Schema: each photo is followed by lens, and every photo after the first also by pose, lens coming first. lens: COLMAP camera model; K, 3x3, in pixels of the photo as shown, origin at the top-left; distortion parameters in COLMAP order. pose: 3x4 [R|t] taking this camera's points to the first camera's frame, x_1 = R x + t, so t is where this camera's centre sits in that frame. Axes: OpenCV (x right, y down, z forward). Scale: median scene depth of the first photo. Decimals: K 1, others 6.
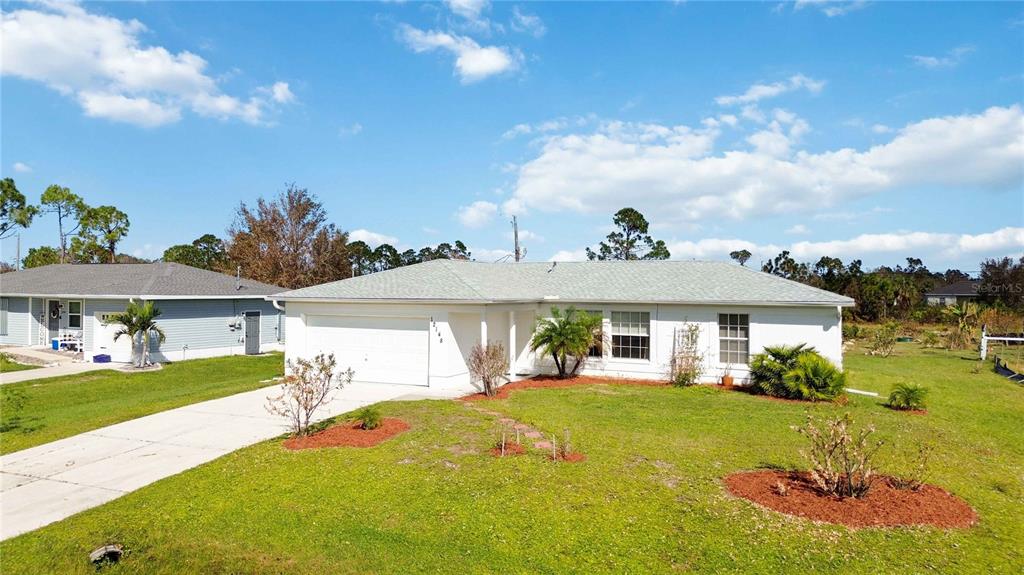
lens RADIAL K [[703.7, 0, 510.7], [0, 703.7, 292.1], [0, 0, 1]] dist [0.037111, -0.000396]
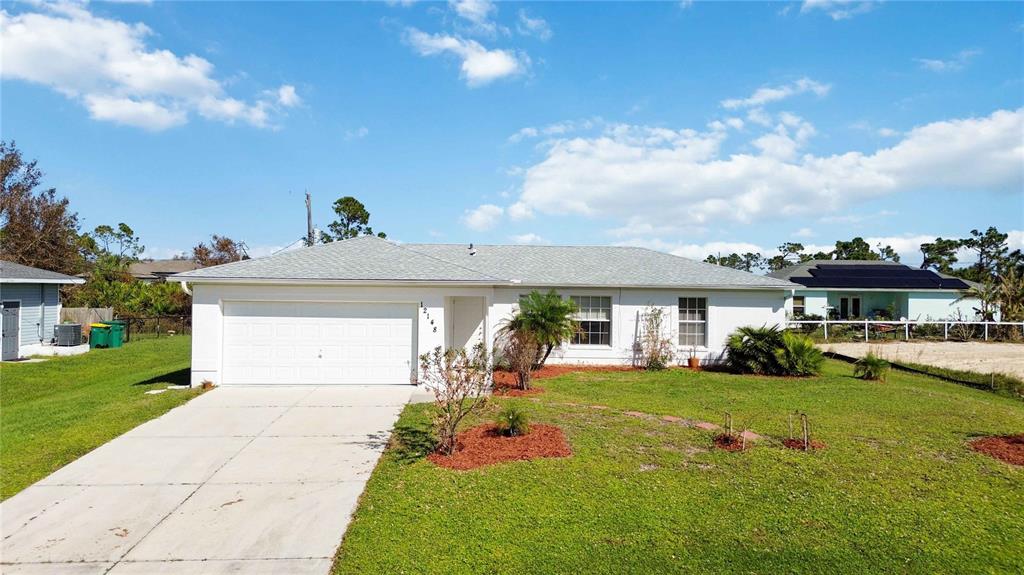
lens RADIAL K [[703.7, 0, 511.3], [0, 703.7, 285.5], [0, 0, 1]] dist [0.037111, -0.000396]
pose [[0.892683, 0.006053, 0.450644, -0.372952], [-0.005461, 0.999982, -0.002612, 0.016539], [-0.450652, -0.000129, 0.892700, 0.189273]]
